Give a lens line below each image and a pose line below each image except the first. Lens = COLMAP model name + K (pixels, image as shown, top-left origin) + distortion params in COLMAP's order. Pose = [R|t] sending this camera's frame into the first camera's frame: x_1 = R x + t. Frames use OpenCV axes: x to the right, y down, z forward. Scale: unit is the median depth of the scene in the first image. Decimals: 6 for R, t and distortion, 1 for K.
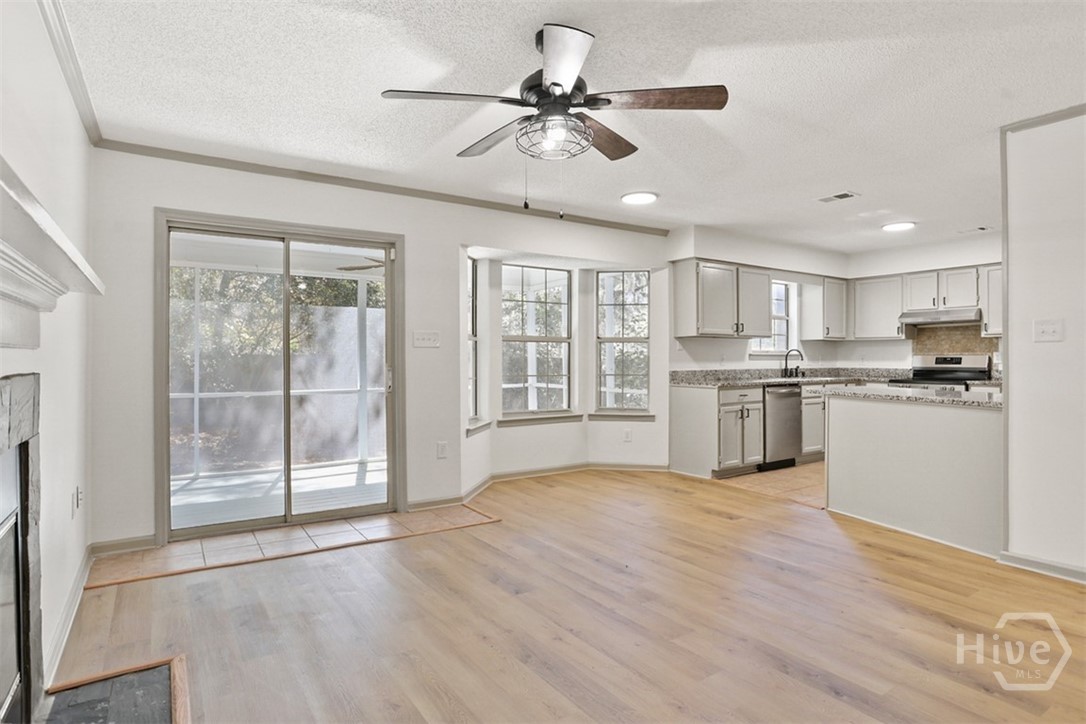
lens RADIAL K [[582.2, 0, 543.0], [0, 582.2, 362.0], [0, 0, 1]] dist [-0.038404, 0.000788]
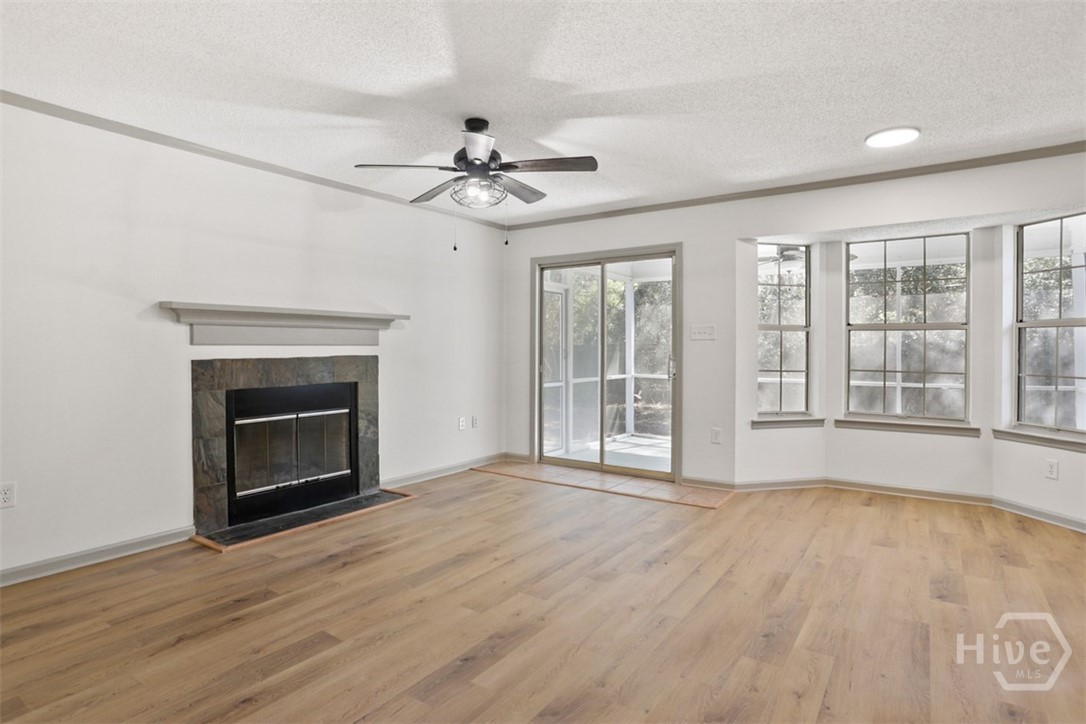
lens RADIAL K [[573.4, 0, 543.7], [0, 573.4, 353.0], [0, 0, 1]] dist [-0.001824, 0.000284]
pose [[0.374974, 0.008942, -0.926992, 0.512012], [-0.004867, 0.999959, 0.007677, -0.004797], [0.927023, 0.001633, 0.375002, 0.235517]]
